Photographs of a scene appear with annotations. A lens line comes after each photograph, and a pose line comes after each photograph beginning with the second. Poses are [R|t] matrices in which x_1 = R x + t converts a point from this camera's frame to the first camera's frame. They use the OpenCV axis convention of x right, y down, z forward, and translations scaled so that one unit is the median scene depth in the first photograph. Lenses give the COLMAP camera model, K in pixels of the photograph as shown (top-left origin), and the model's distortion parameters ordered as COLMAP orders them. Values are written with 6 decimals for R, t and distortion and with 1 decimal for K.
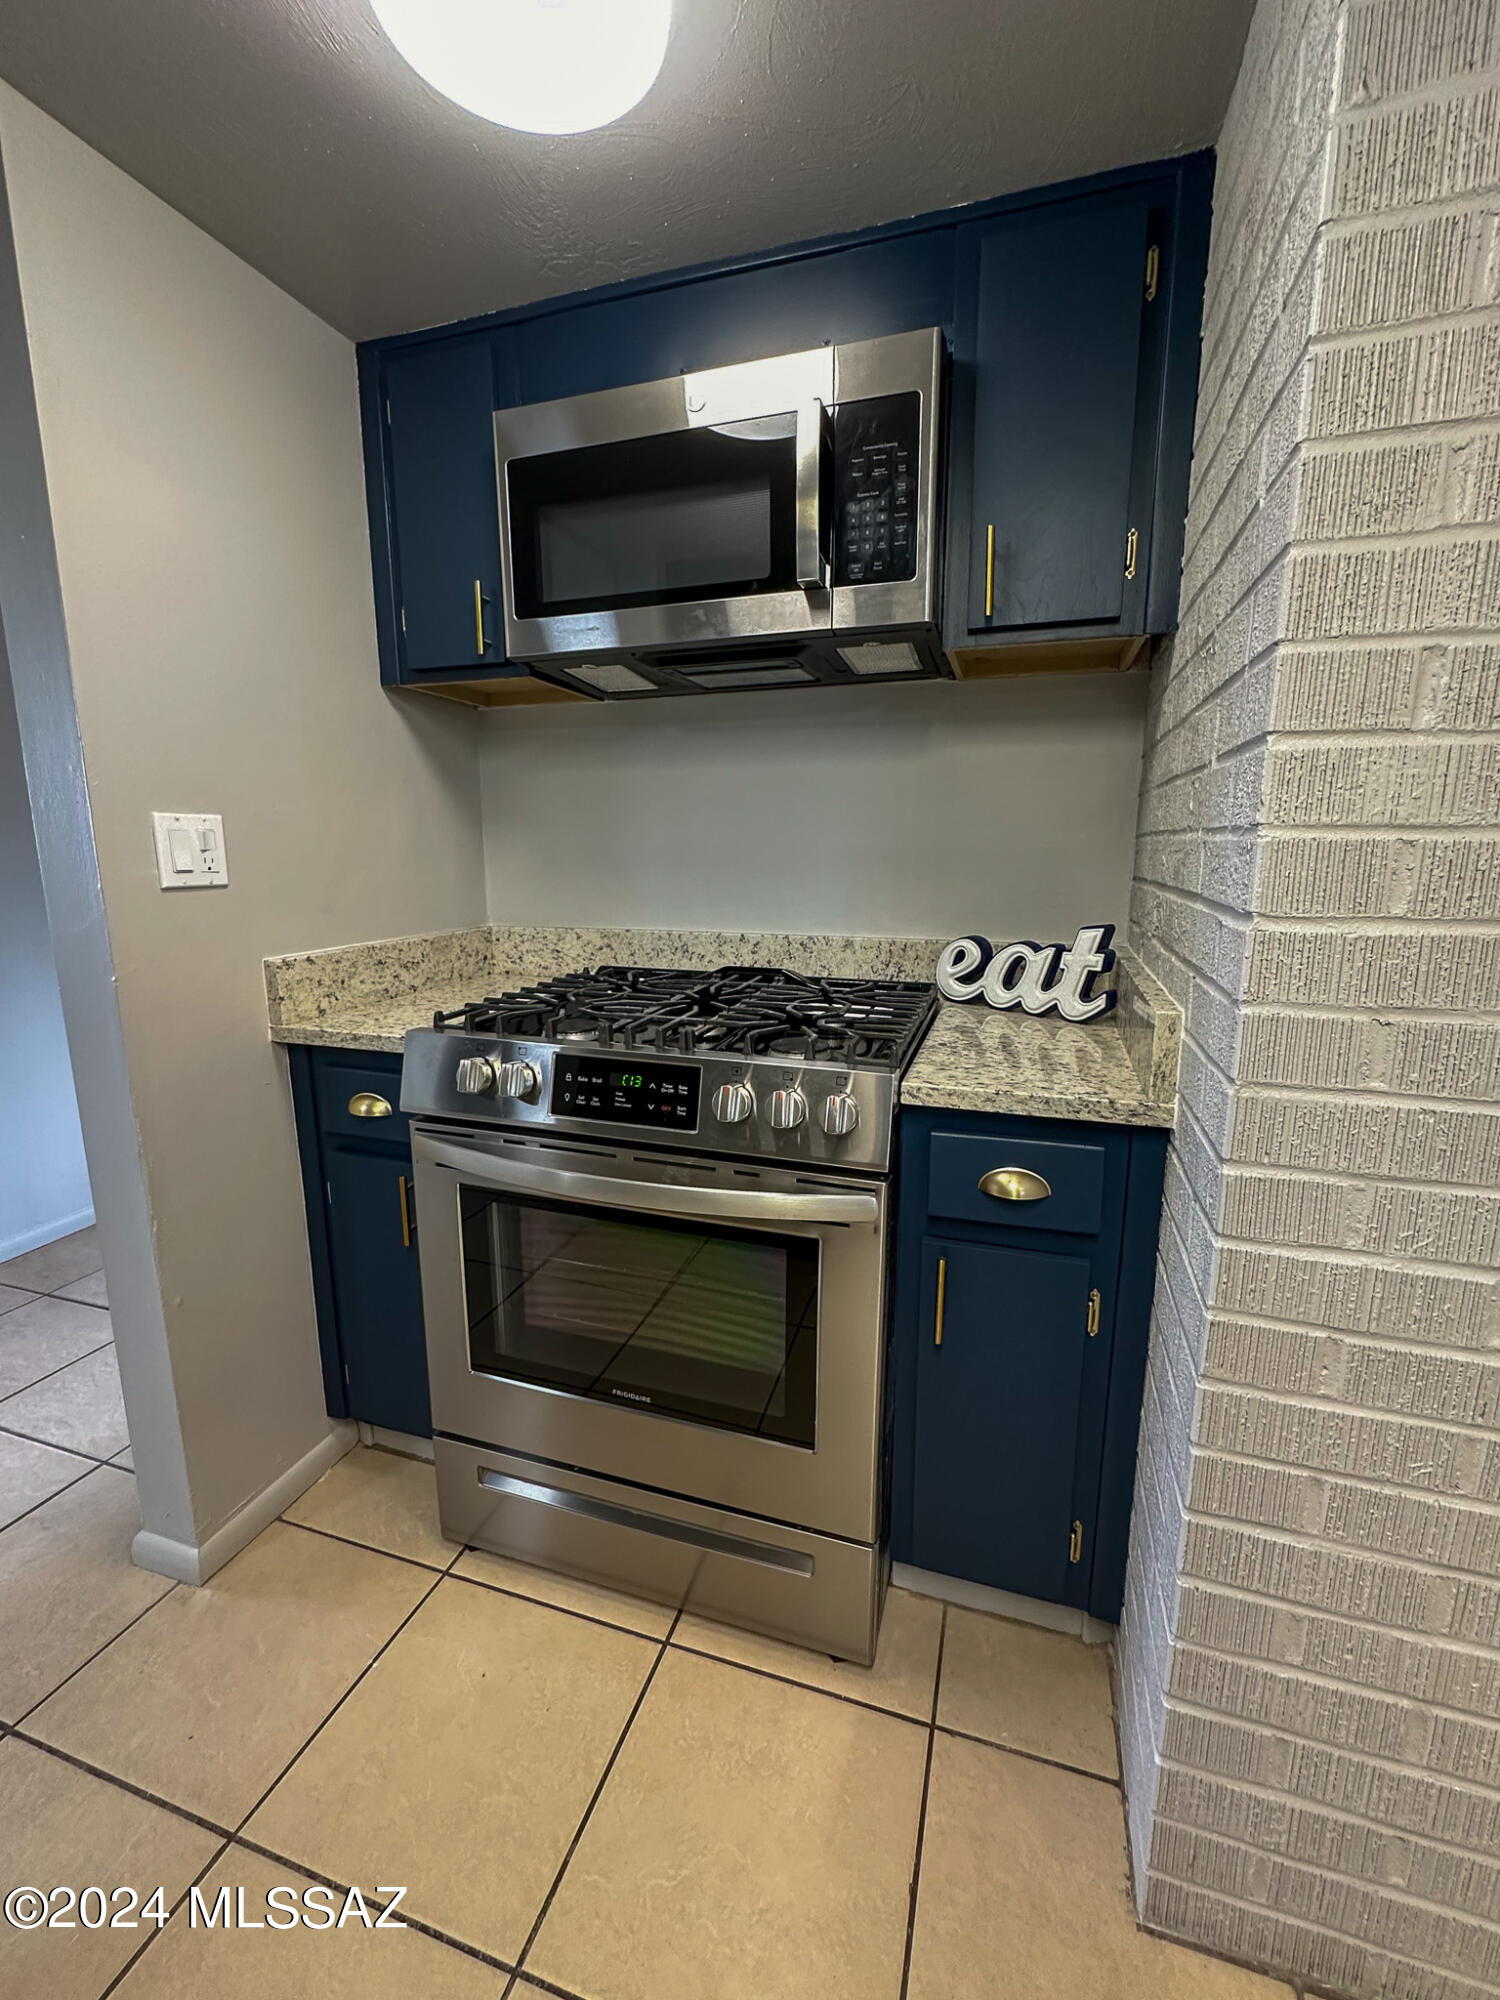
lens RADIAL K [[848.4, 0, 738.0], [0, 848.4, 1000.2], [0, 0, 1]] dist [-0.004879, -0.000805]
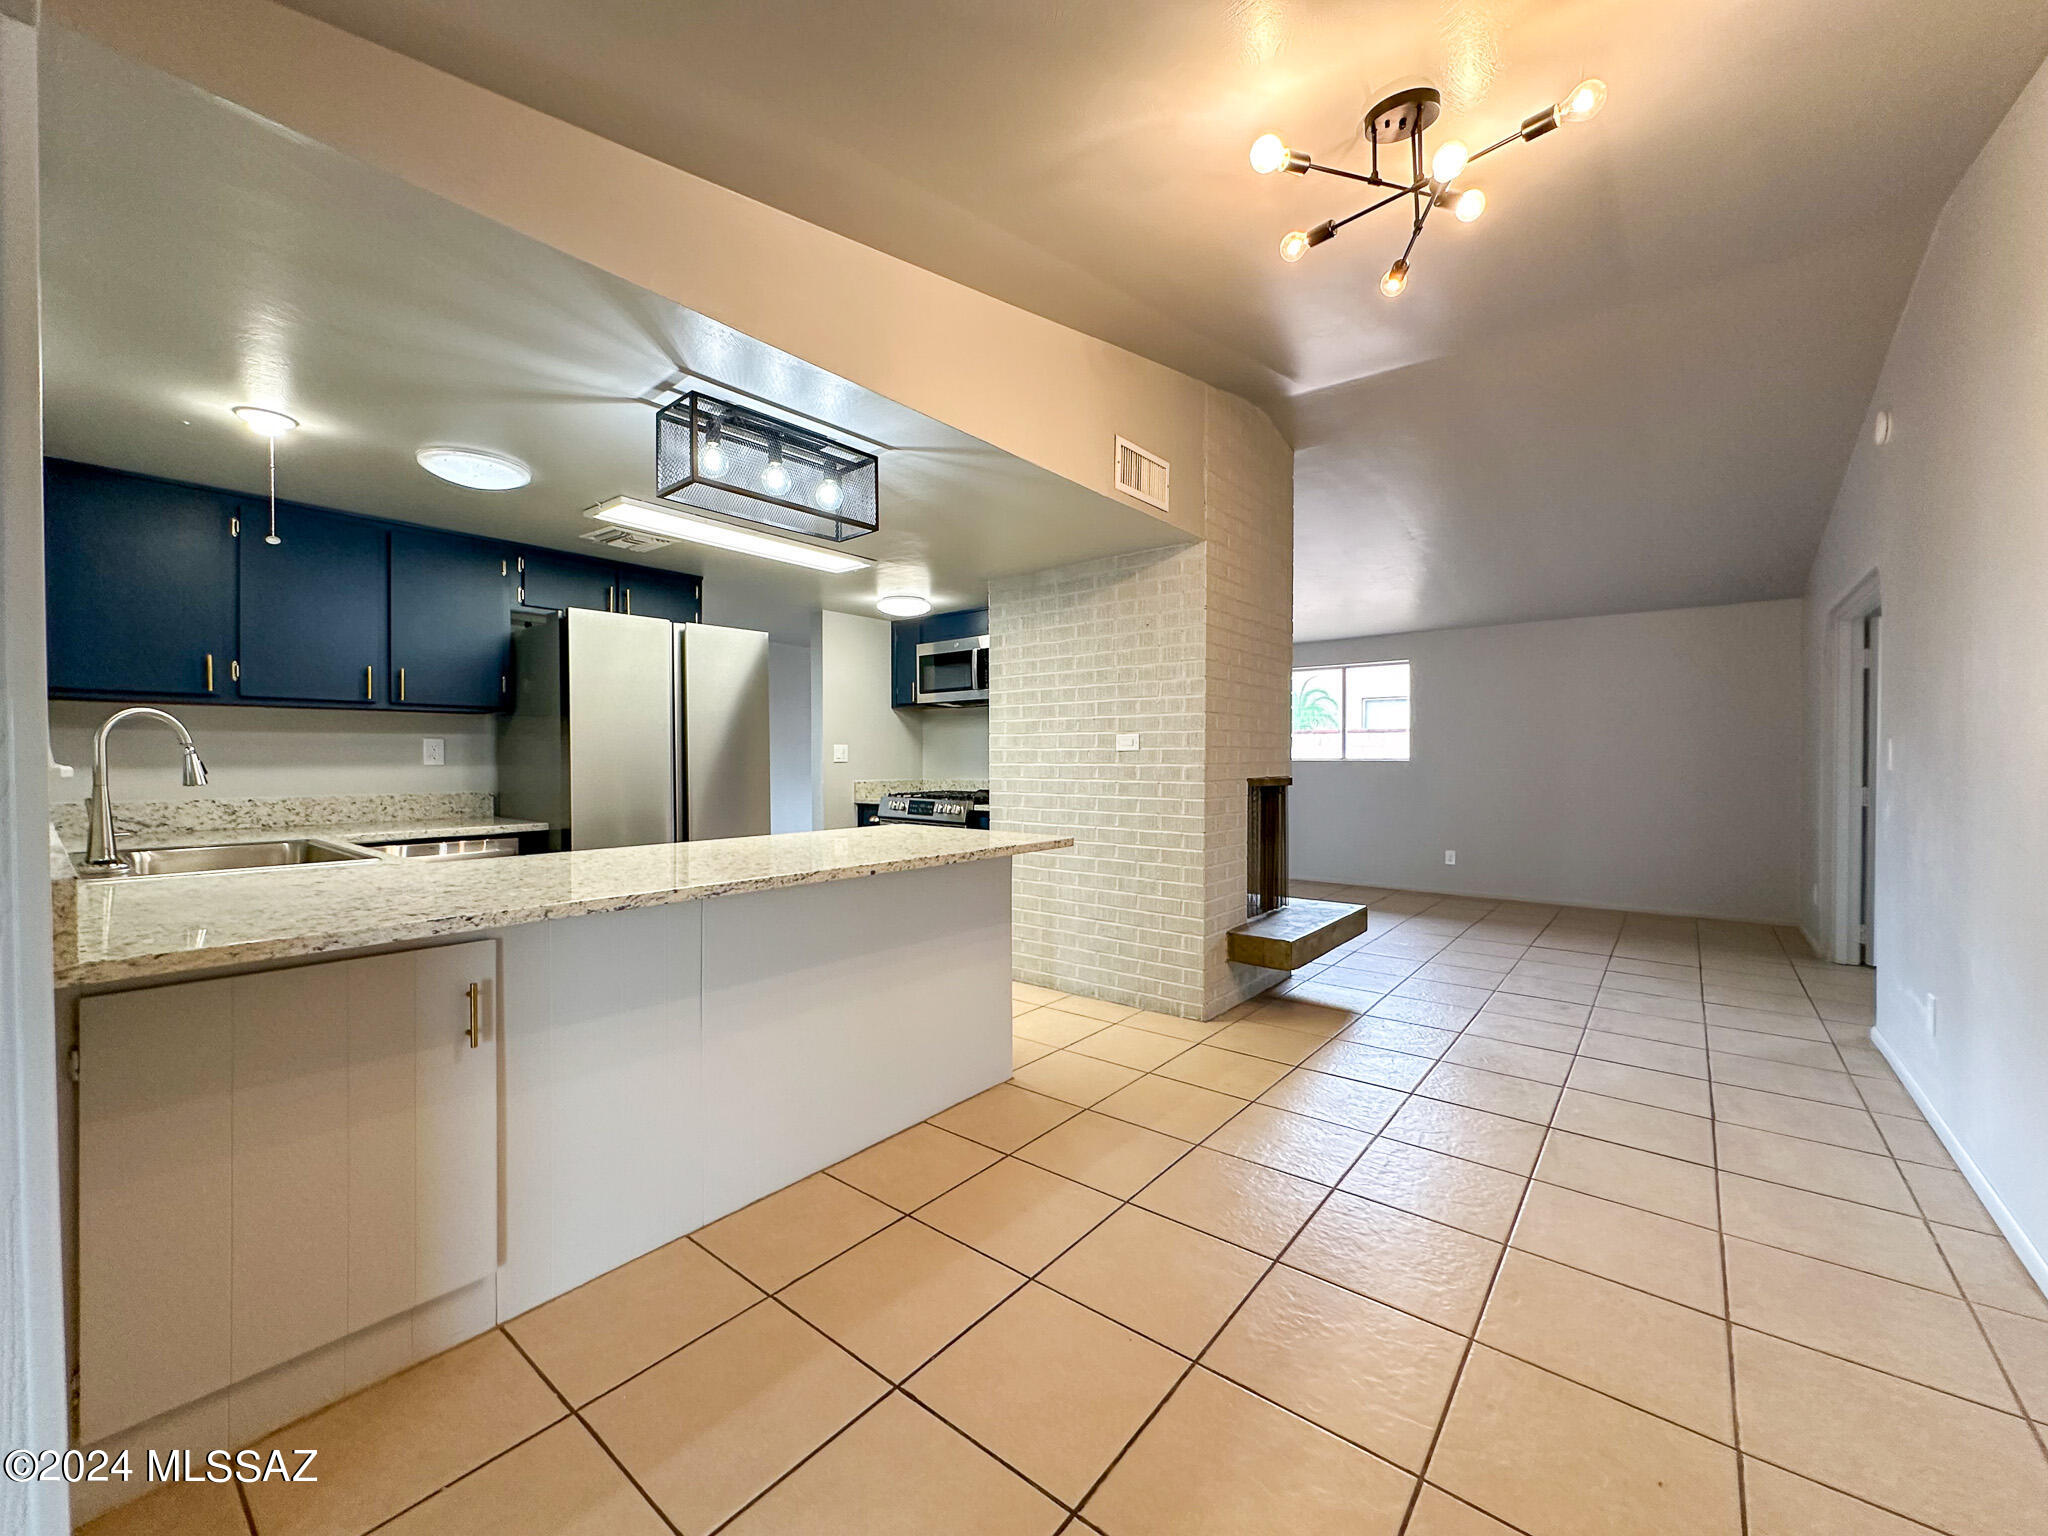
lens RADIAL K [[819.1, 0, 1023.2], [0, 819.1, 771.2], [0, 0, 1]] dist [-0.001914, -0.000800]
pose [[0.939169, 0.007247, -0.343379, 1.484930], [-0.064116, 0.985902, -0.154554, 0.445446], [0.337418, 0.167169, 0.926393, -2.266406]]
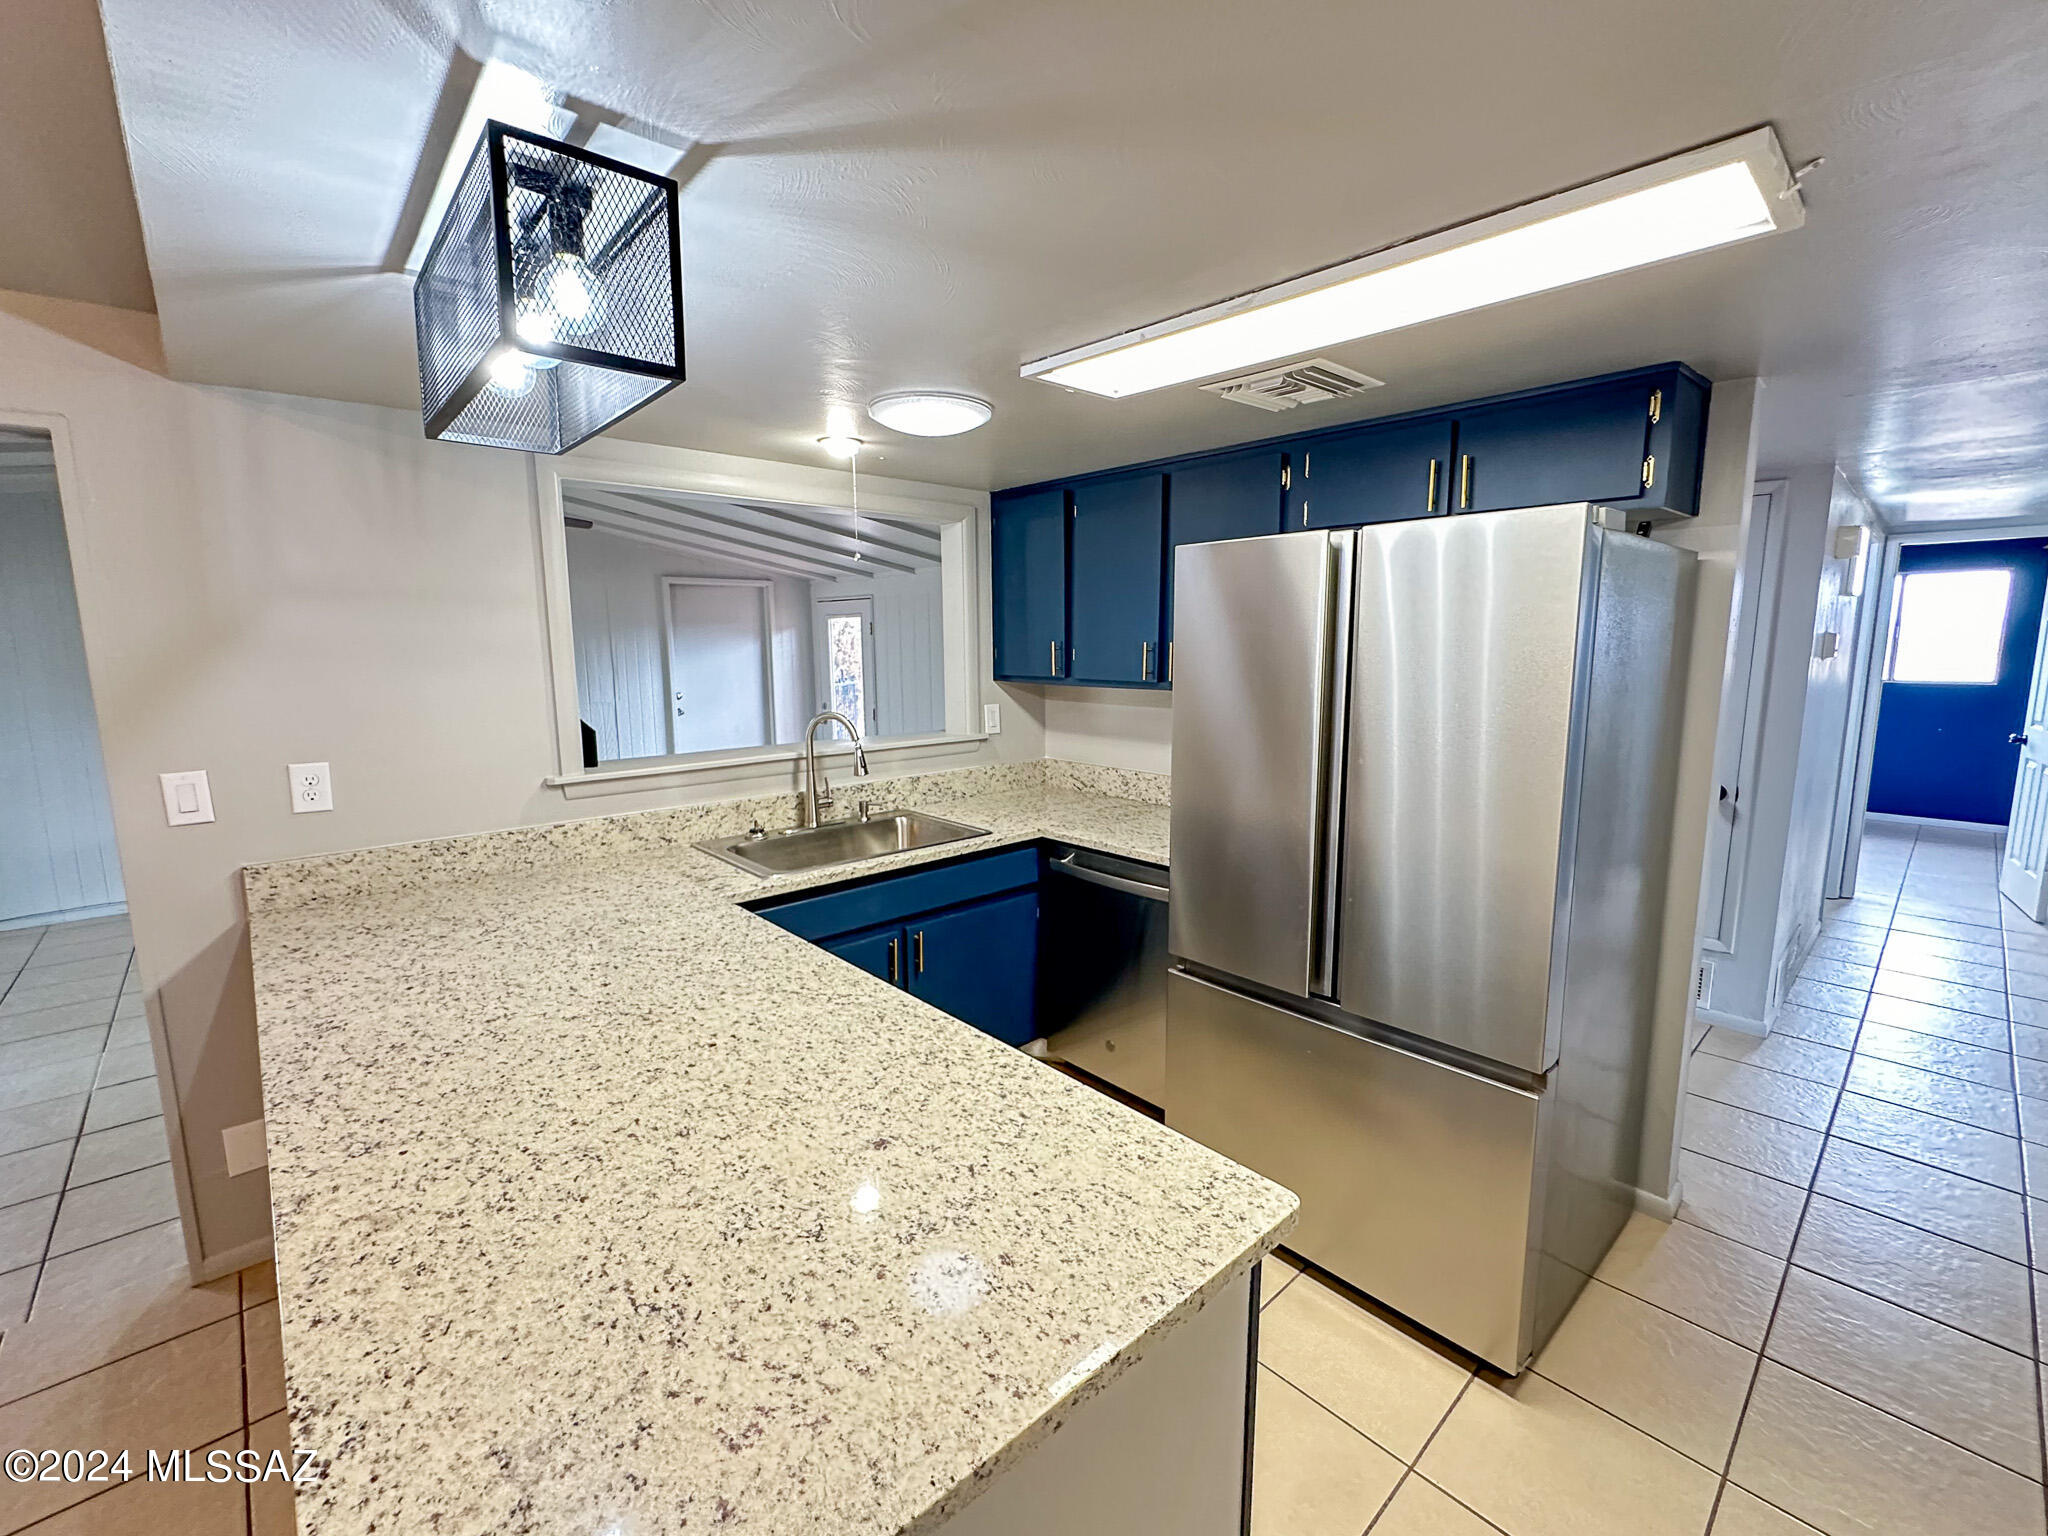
lens RADIAL K [[868.7, 0, 1025.3], [0, 868.7, 770.5], [0, 0, 1]] dist [-0.004879, -0.000805]
pose [[-0.477415, 0.138052, -0.867766, 1.016621], [-0.153373, 0.959327, 0.236998, -0.216717], [0.865189, 0.246238, -0.436823, -0.134008]]
